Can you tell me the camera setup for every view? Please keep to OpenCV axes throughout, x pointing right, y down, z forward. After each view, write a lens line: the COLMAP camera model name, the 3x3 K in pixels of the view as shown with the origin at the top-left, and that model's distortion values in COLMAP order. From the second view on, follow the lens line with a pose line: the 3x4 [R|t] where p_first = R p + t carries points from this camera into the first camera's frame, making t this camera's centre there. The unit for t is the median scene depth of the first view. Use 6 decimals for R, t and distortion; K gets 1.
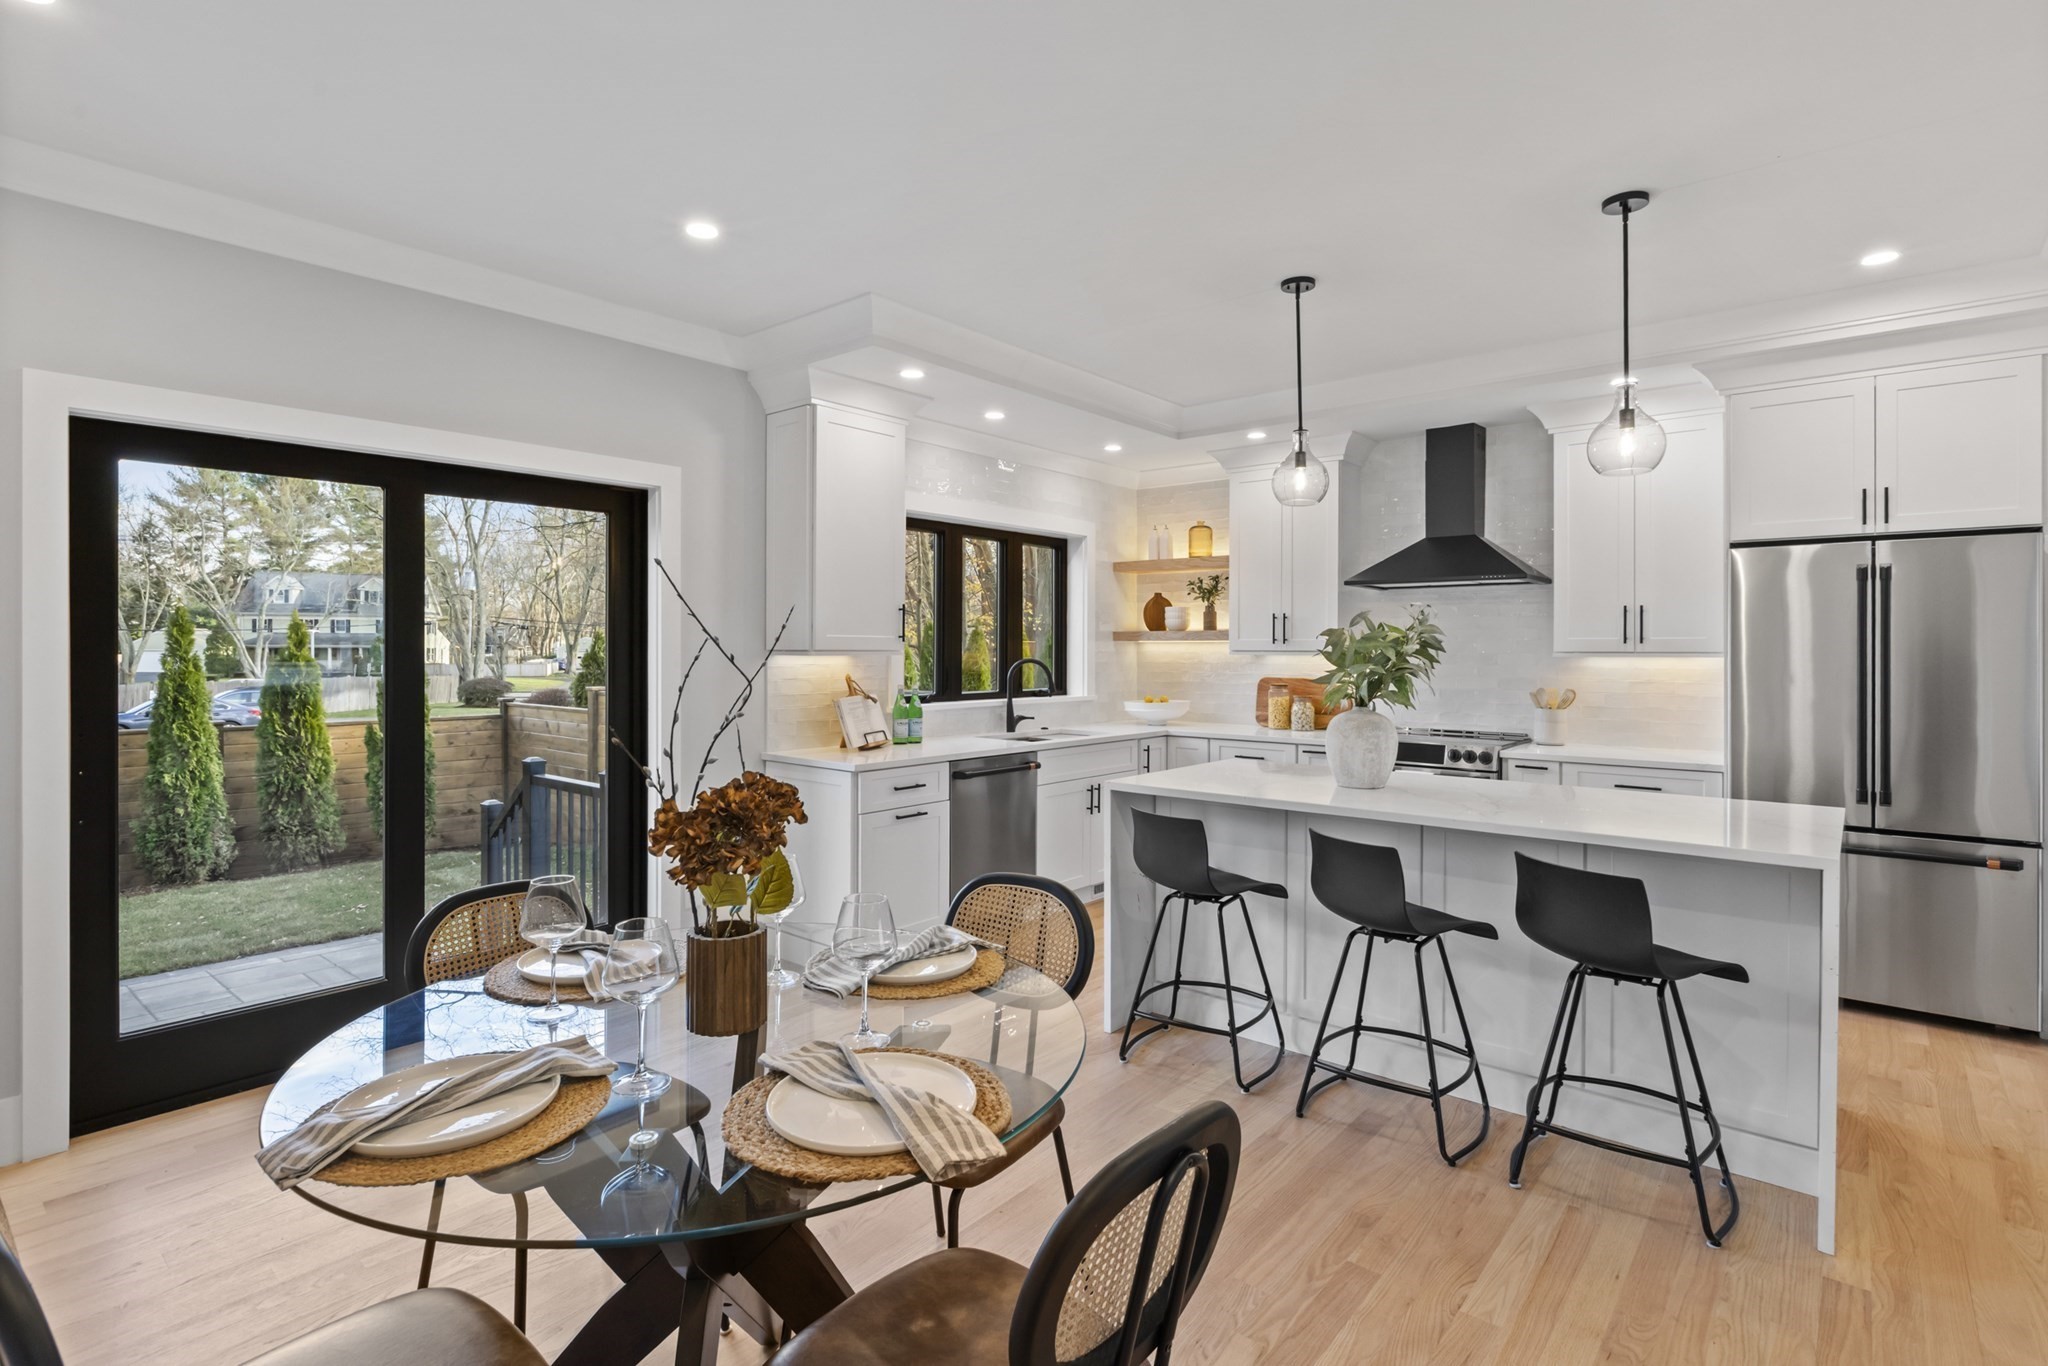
lens RADIAL K [[1021.1, 0, 1024.3], [0, 1021.1, 663.1], [0, 0, 1]] dist [-0.006820, 0.004849]
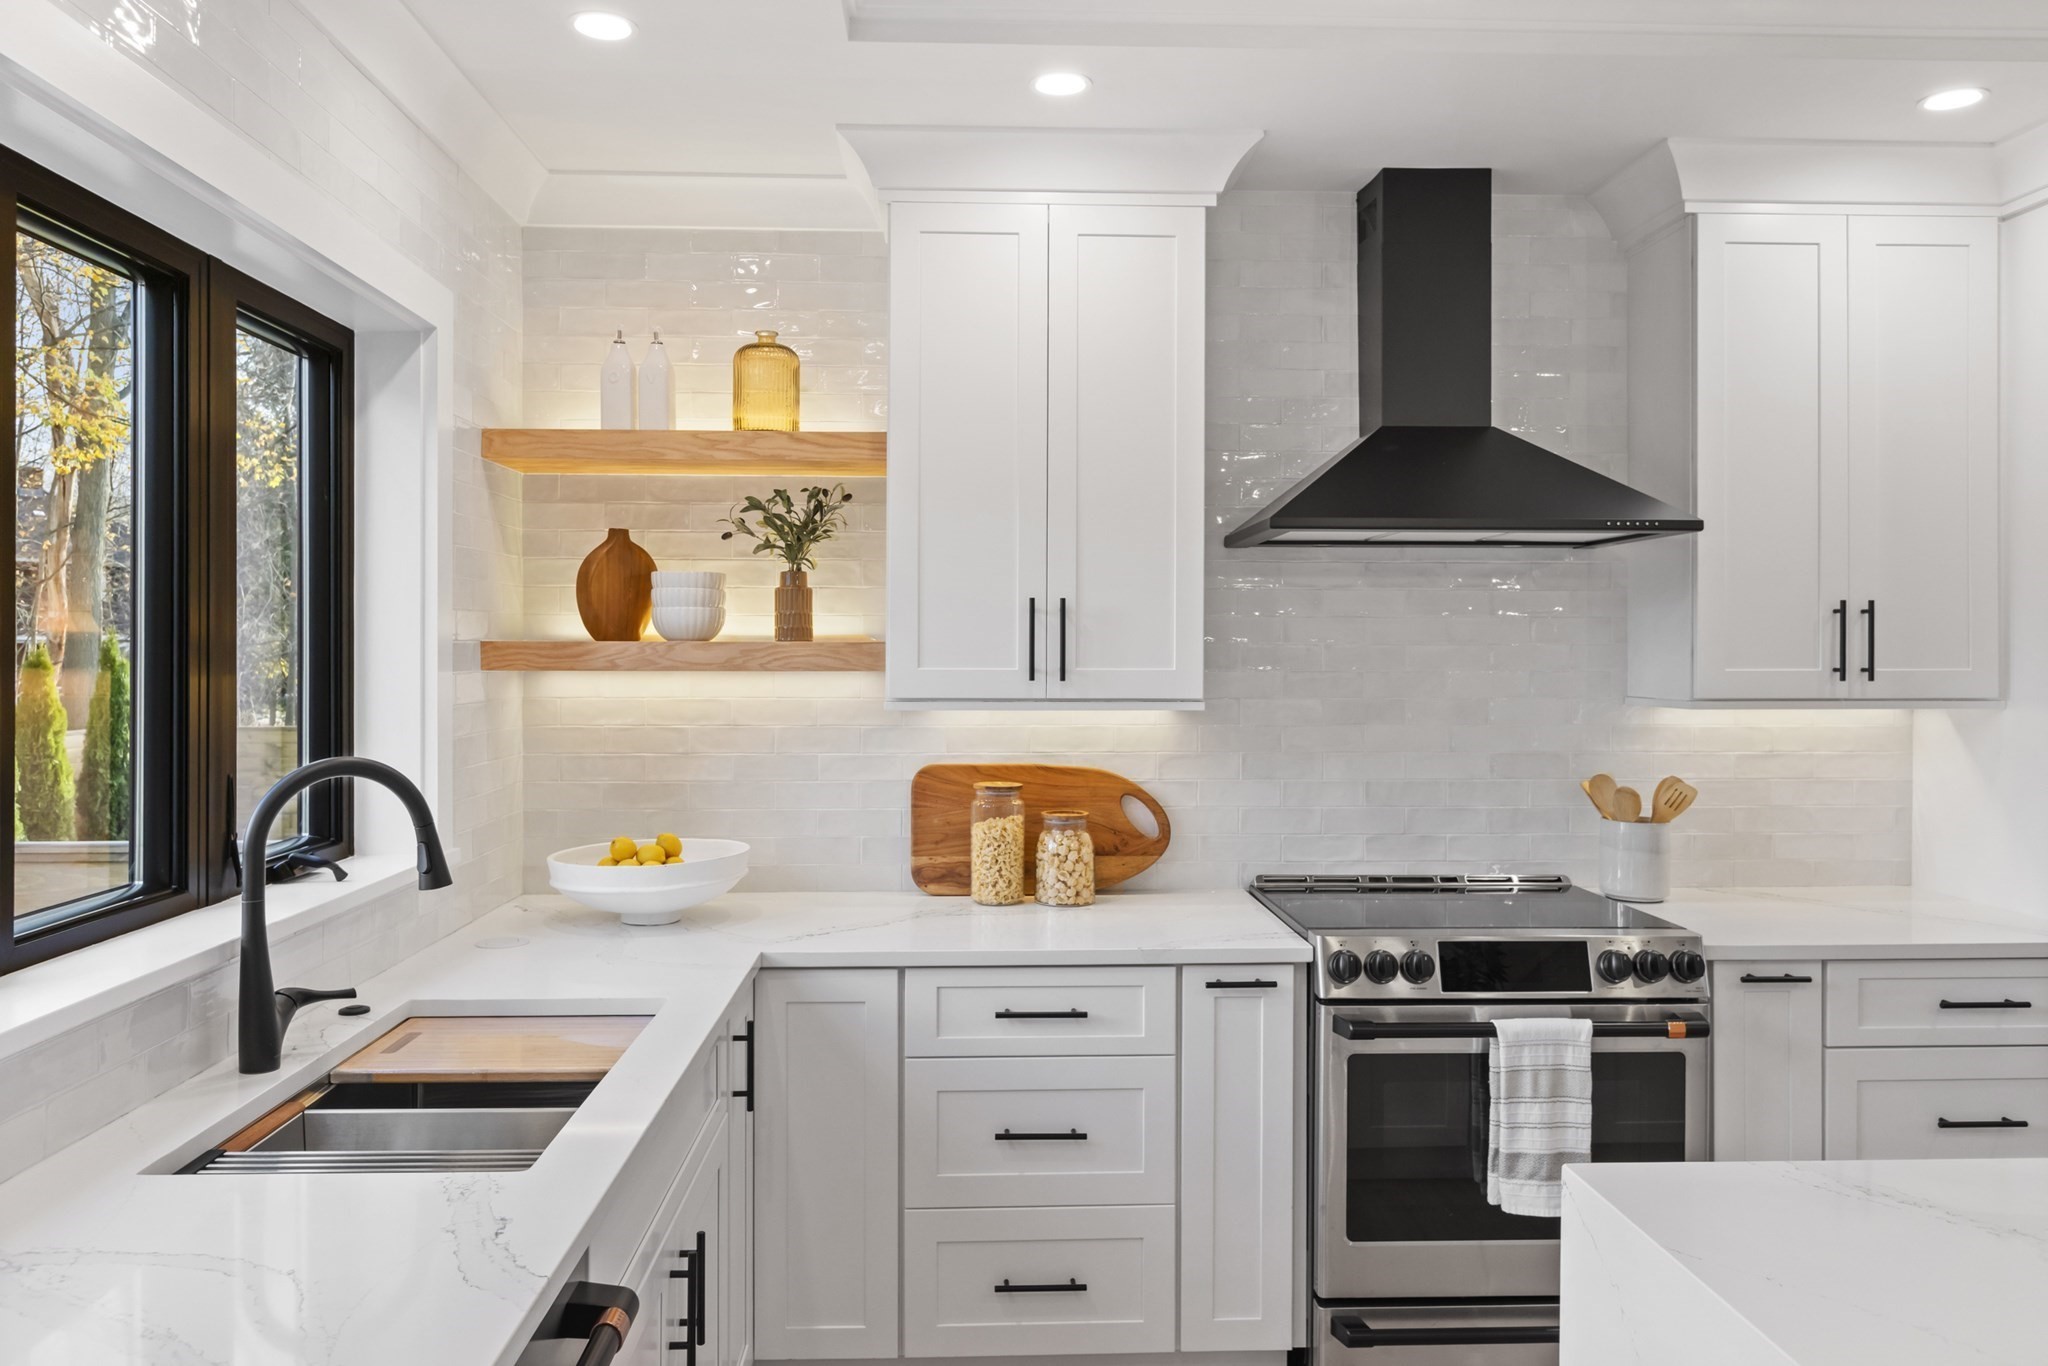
lens RADIAL K [[1434.2, 0, 1005.4], [0, 1434.2, 648.1], [0, 0, 1]] dist [0.006811, -0.000636]
pose [[0.742255, 0.000752, 0.670117, -0.120164], [0.009705, 0.999882, -0.011872, -0.027043], [-0.670047, 0.015315, 0.742161, 0.689166]]
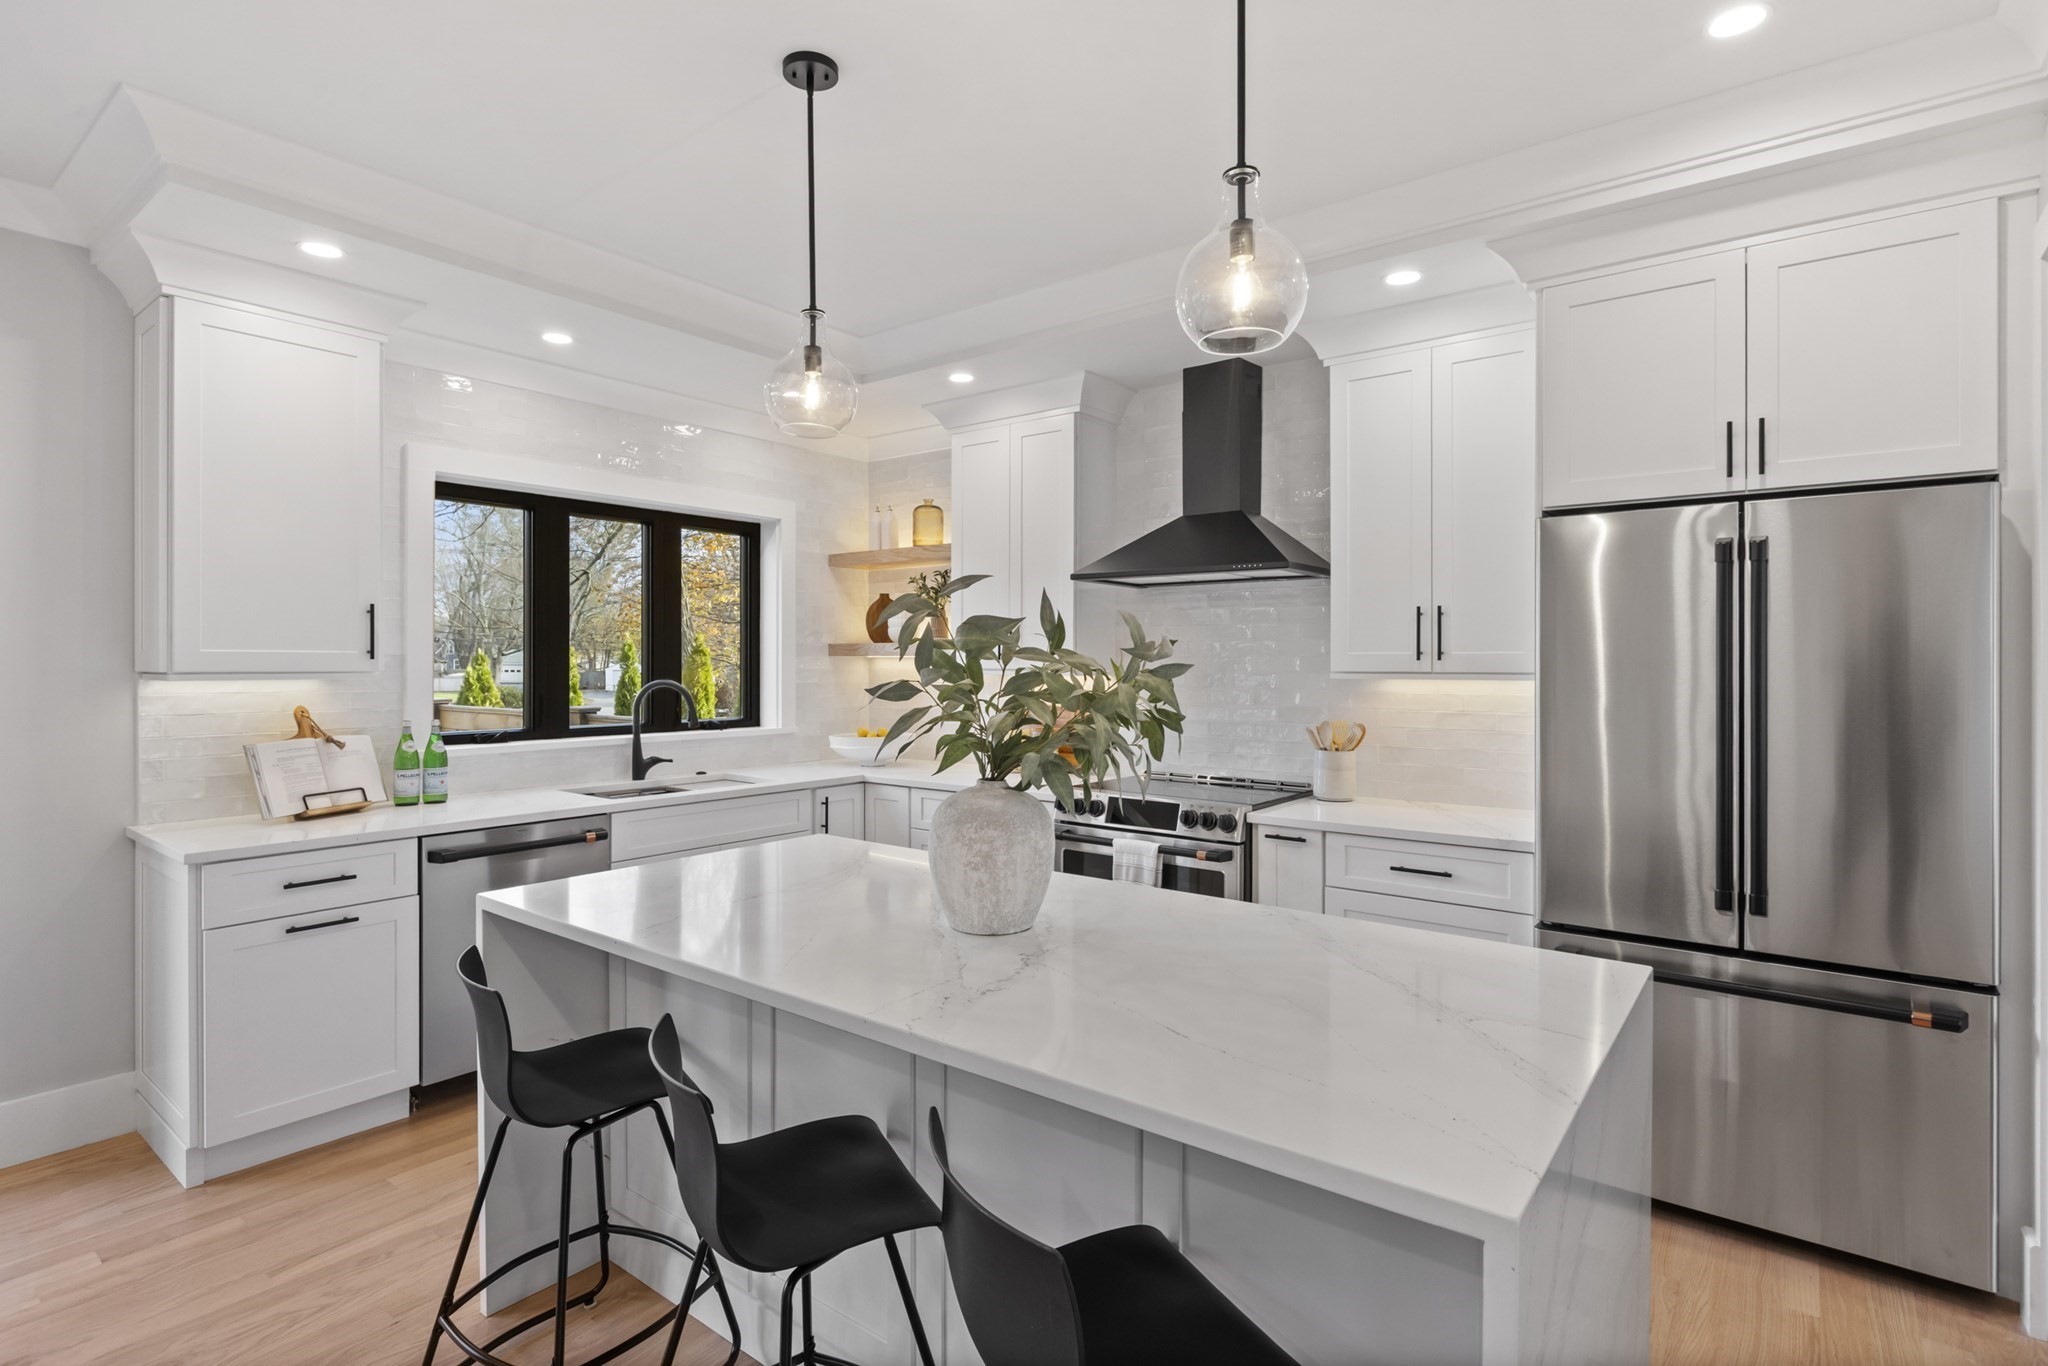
lens RADIAL K [[1021.1, 0, 1030.9], [0, 1021.1, 679.5], [0, 0, 1]] dist [-0.006820, 0.004849]
pose [[0.999356, -0.001544, 0.035837, 0.266888], [0.001403, 0.999991, 0.003954, -0.008367], [-0.035843, -0.003902, 0.999350, 0.275736]]
